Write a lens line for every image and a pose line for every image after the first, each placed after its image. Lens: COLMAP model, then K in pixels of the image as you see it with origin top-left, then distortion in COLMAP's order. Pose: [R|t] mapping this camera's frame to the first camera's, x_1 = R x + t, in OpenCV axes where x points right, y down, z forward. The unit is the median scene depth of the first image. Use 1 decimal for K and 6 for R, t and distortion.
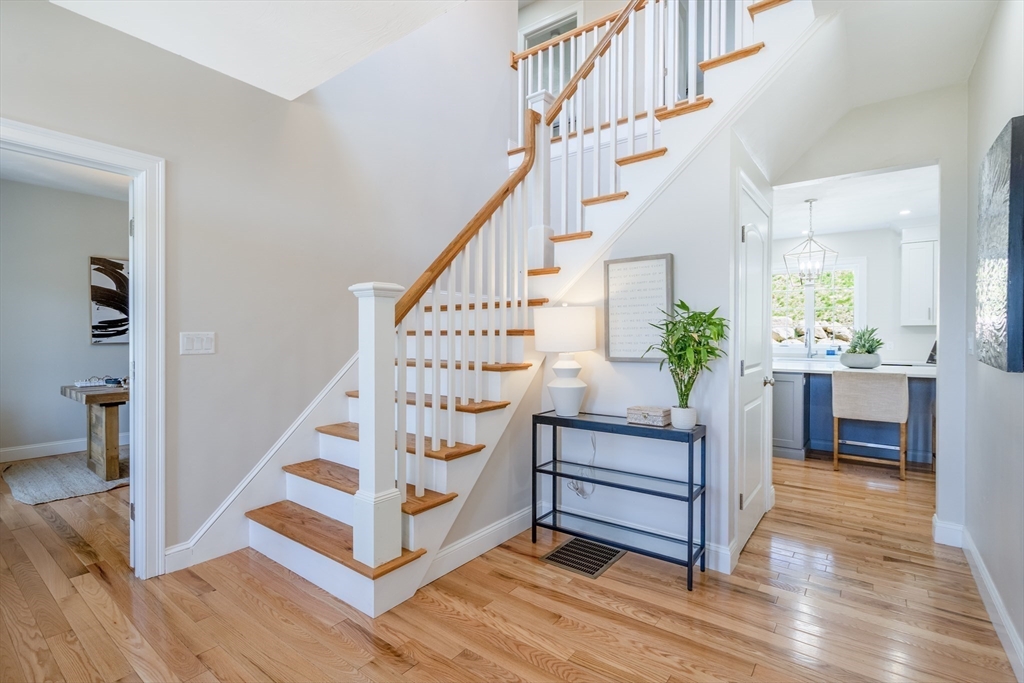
lens RADIAL K [[468.7, 0, 512.0], [0, 468.7, 341.5], [0, 0, 1]] dist [-0.002632, -0.000401]
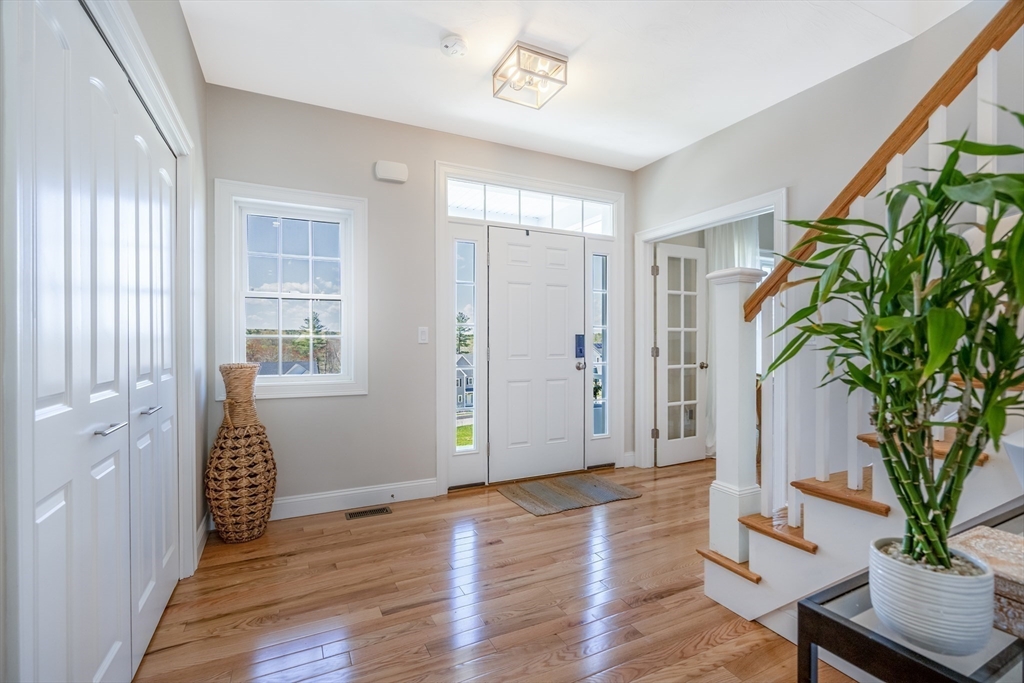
lens RADIAL K [[468.7, 0, 512.0], [0, 468.7, 341.5], [0, 0, 1]] dist [-0.002632, -0.000401]
pose [[-0.437398, 0.008206, -0.899231, 0.786343], [-0.006530, 0.999903, 0.012301, 0.014121], [0.899244, 0.011252, -0.437302, 1.005642]]
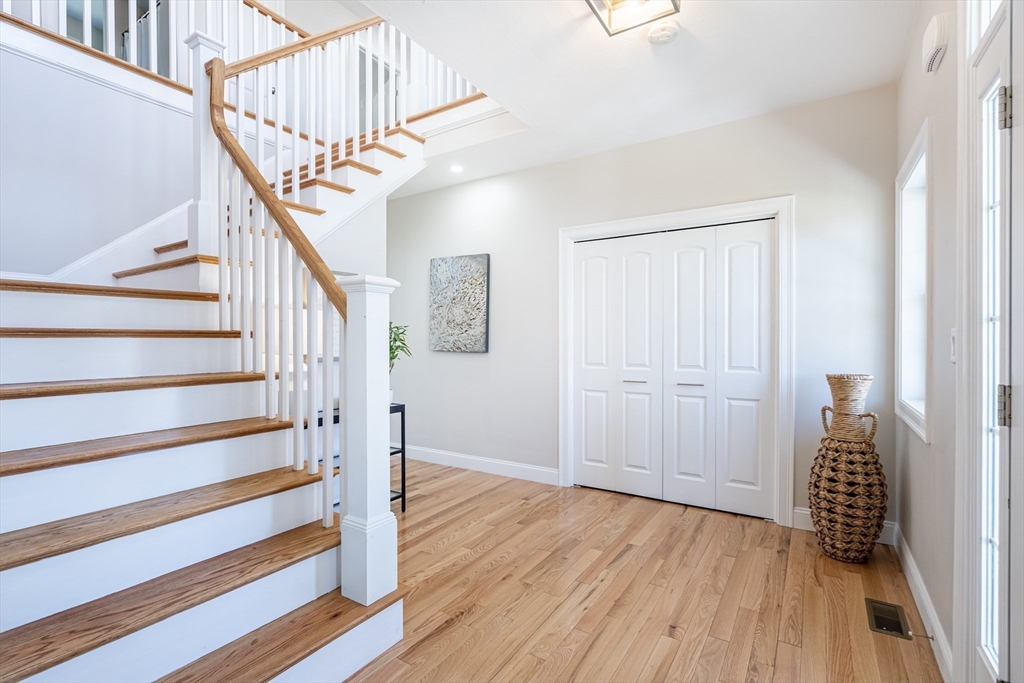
lens RADIAL K [[474.1, 0, 515.7], [0, 474.1, 362.2], [0, 0, 1]] dist [-0.001313, -0.000150]
pose [[-0.072023, -0.045502, 0.996365, -1.165242], [0.011636, 0.998853, 0.046457, -0.003854], [-0.997335, 0.014940, -0.071411, 0.787113]]
